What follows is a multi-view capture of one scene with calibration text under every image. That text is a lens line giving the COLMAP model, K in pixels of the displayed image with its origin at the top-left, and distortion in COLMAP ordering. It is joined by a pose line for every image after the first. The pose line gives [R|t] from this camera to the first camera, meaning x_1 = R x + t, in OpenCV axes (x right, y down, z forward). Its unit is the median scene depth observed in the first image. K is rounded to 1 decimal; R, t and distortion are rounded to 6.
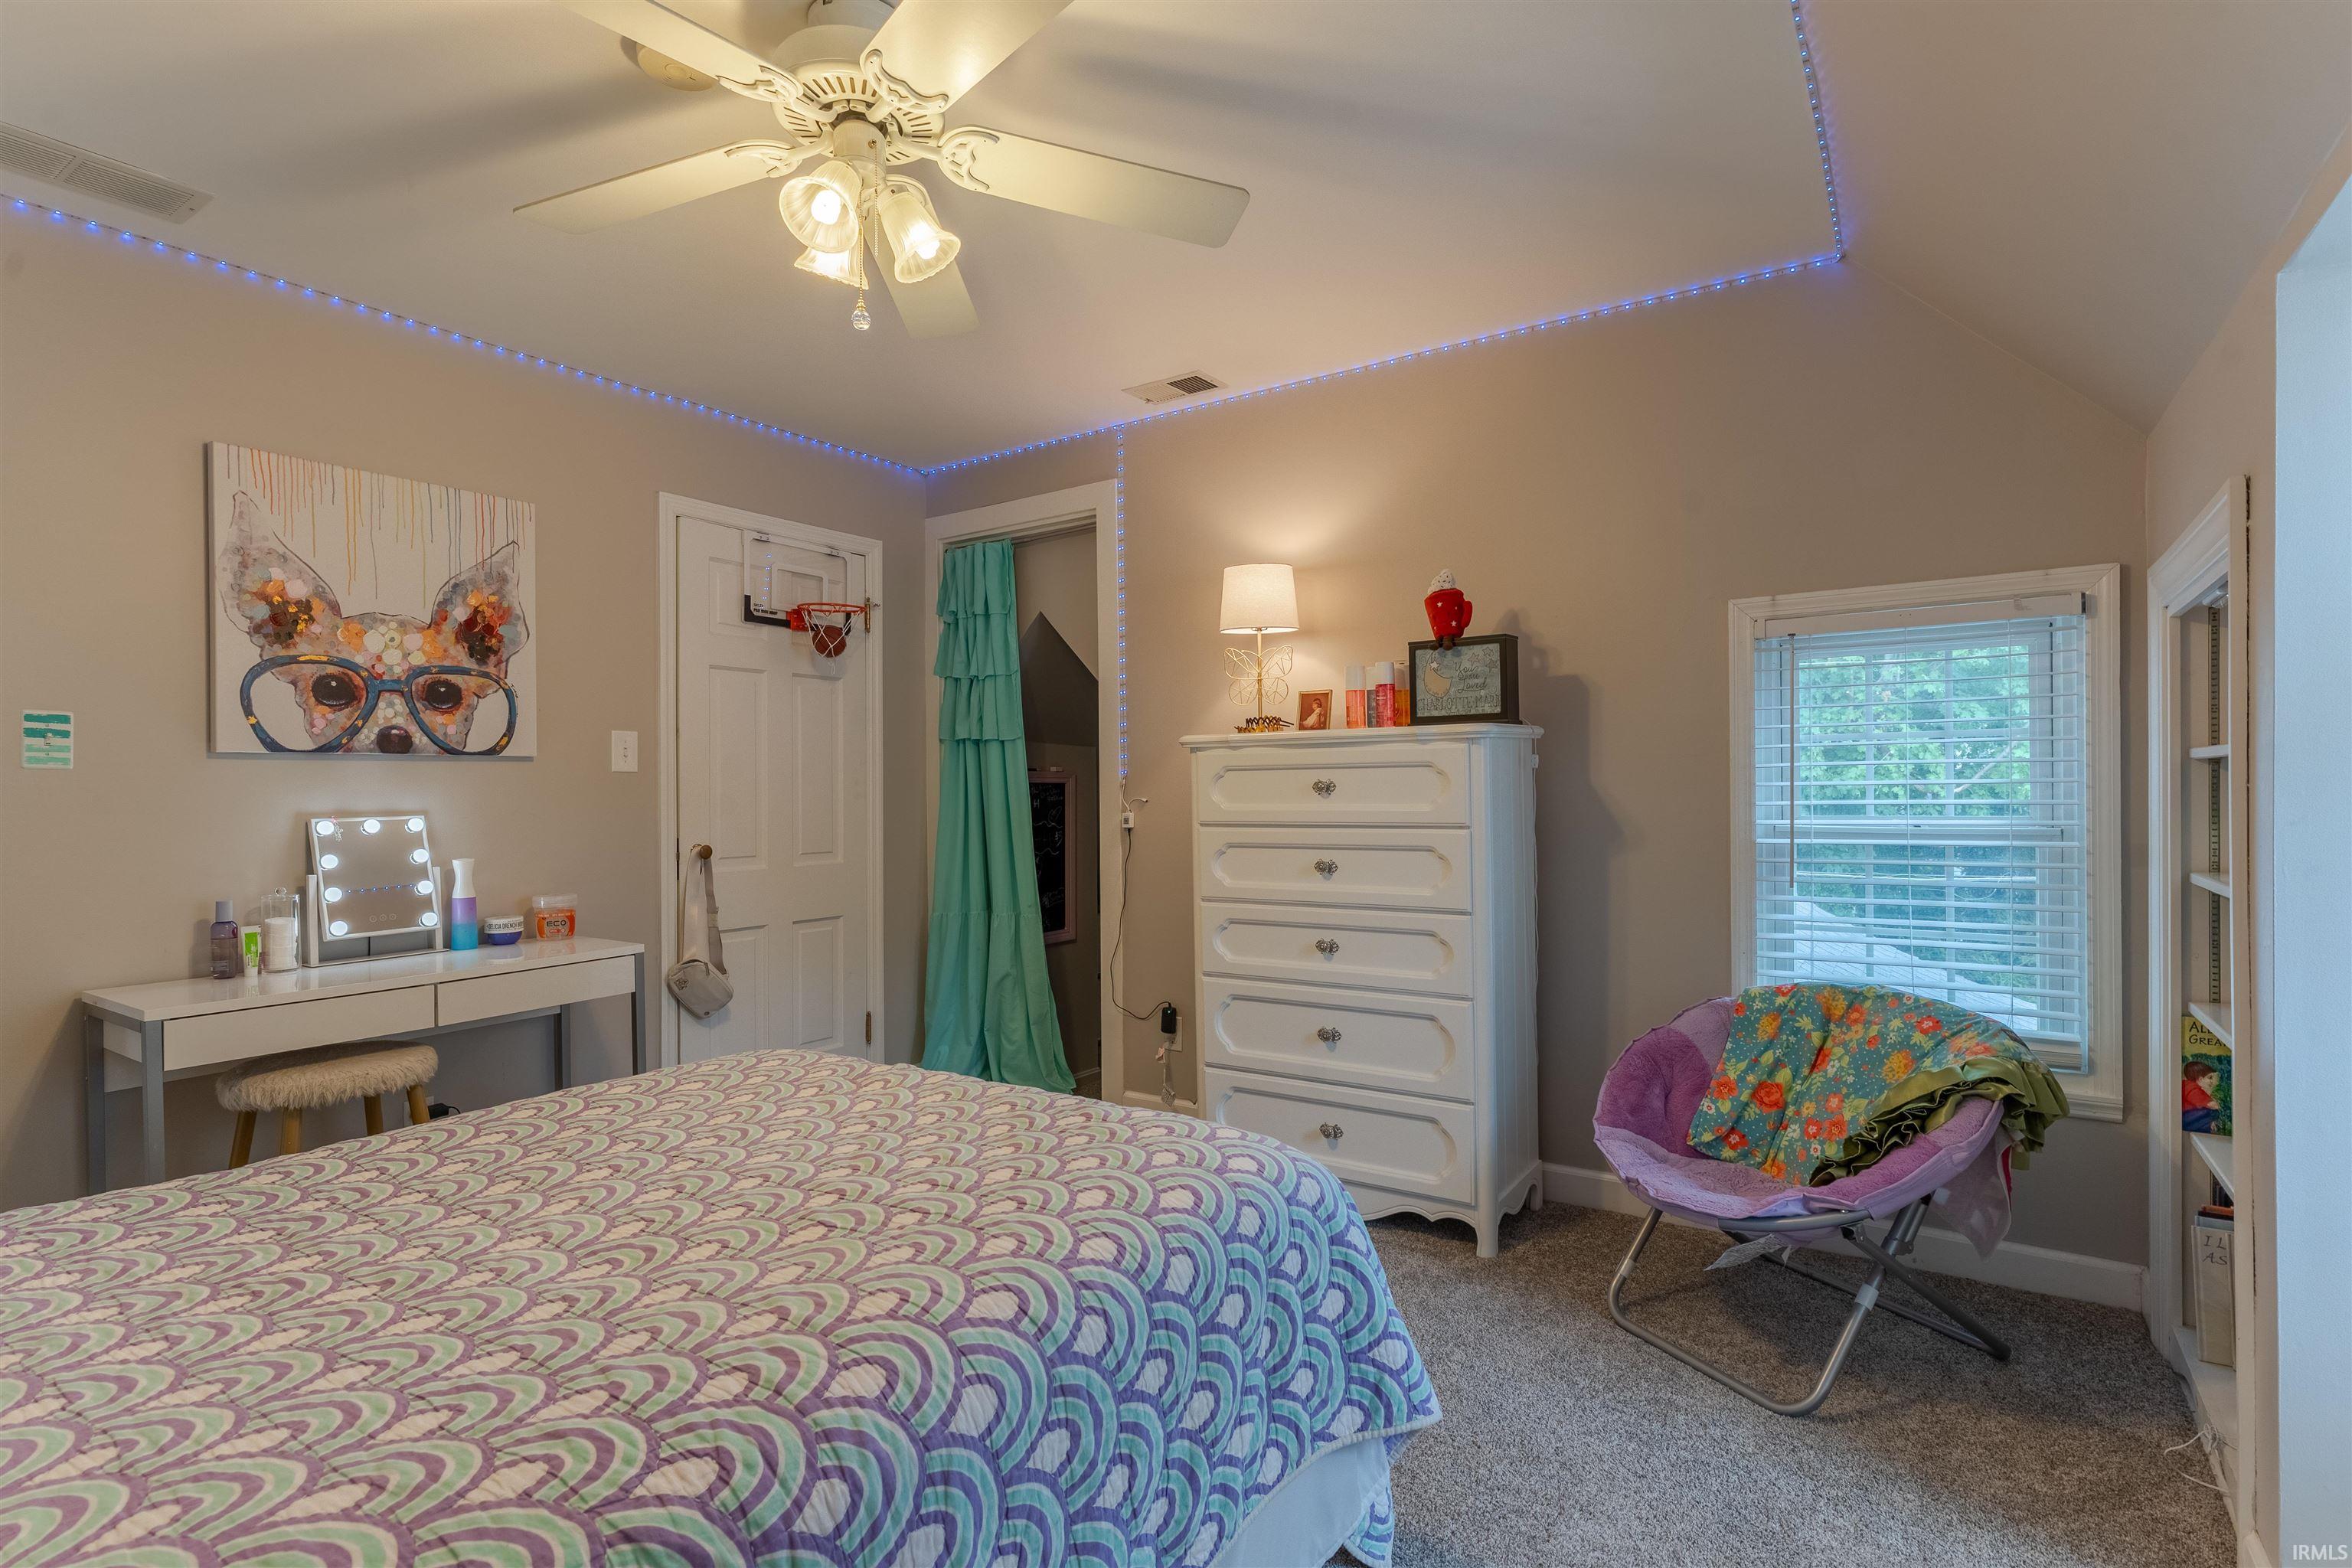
lens RADIAL K [[1115.6, 0, 1176.0], [0, 1115.6, 784.0], [0, 0, 1]] dist [-0.000205, -0.000031]
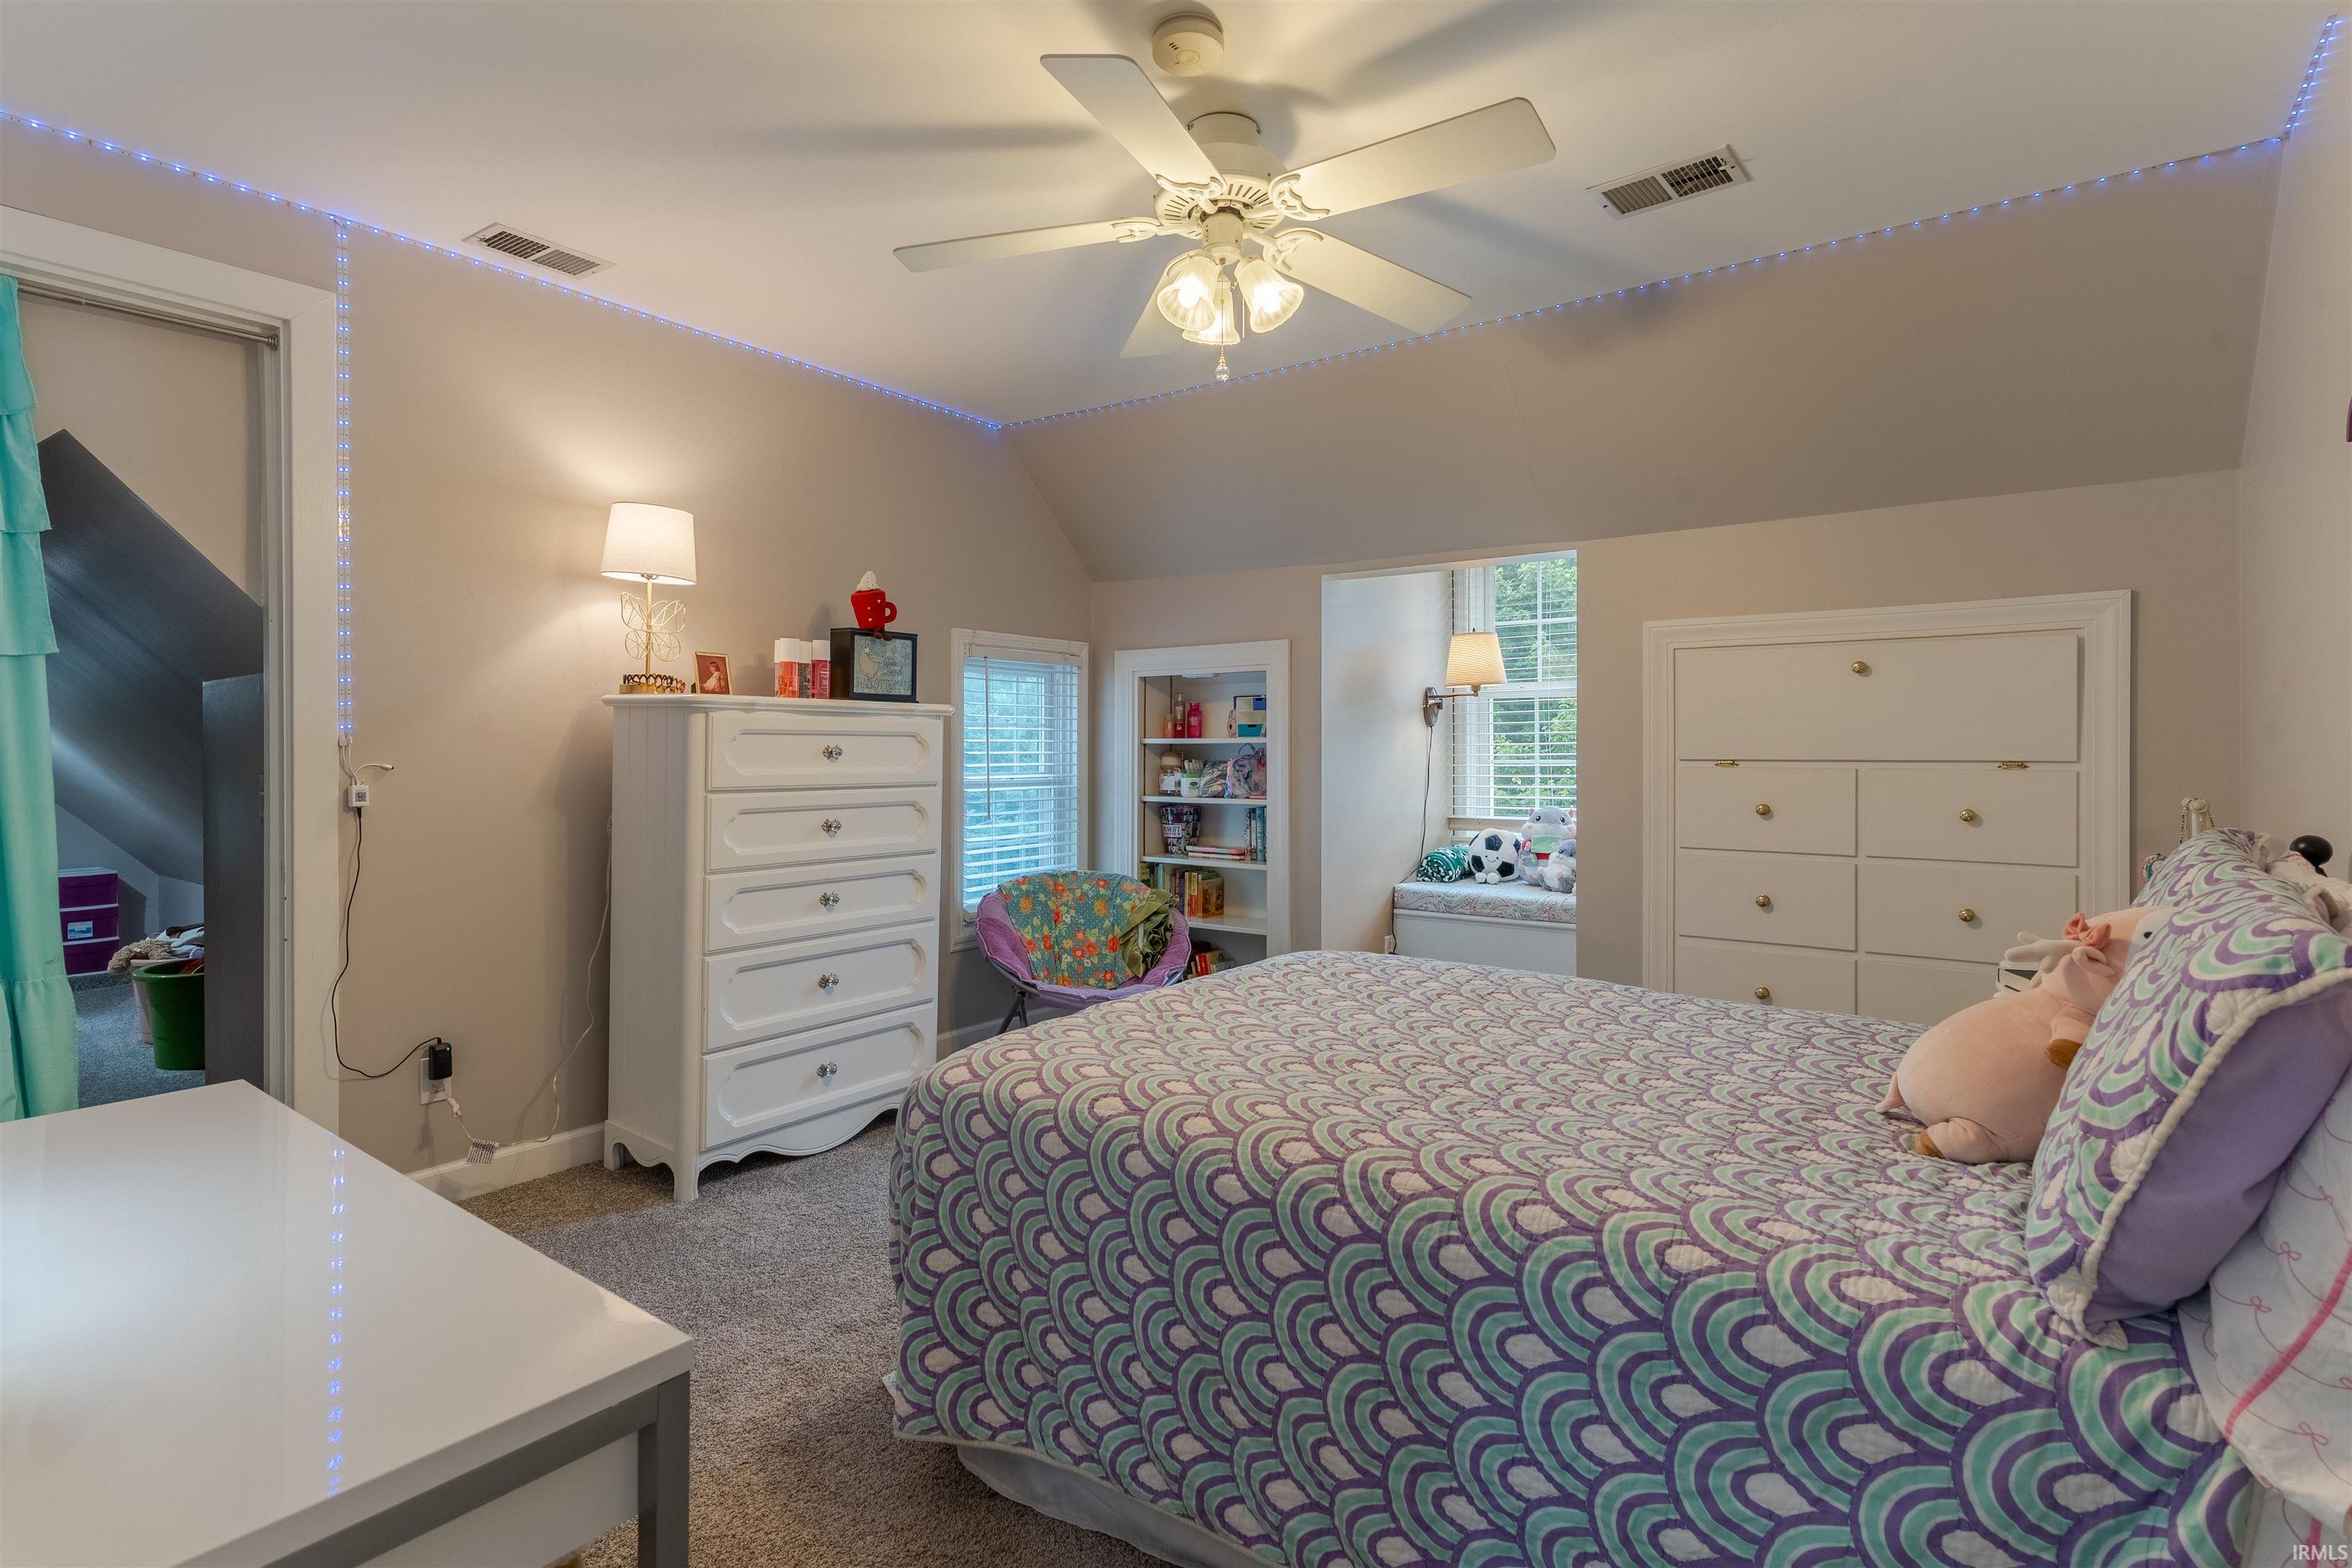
lens RADIAL K [[1153.2, 0, 1176.0], [0, 1153.2, 784.0], [0, 0, 1]] dist [0.000107, 0.000003]
pose [[0.051712, -0.014995, 0.998549, -0.967732], [-0.004655, 0.999873, 0.015256, 0.014845], [-0.998651, -0.005437, 0.051635, 0.606952]]
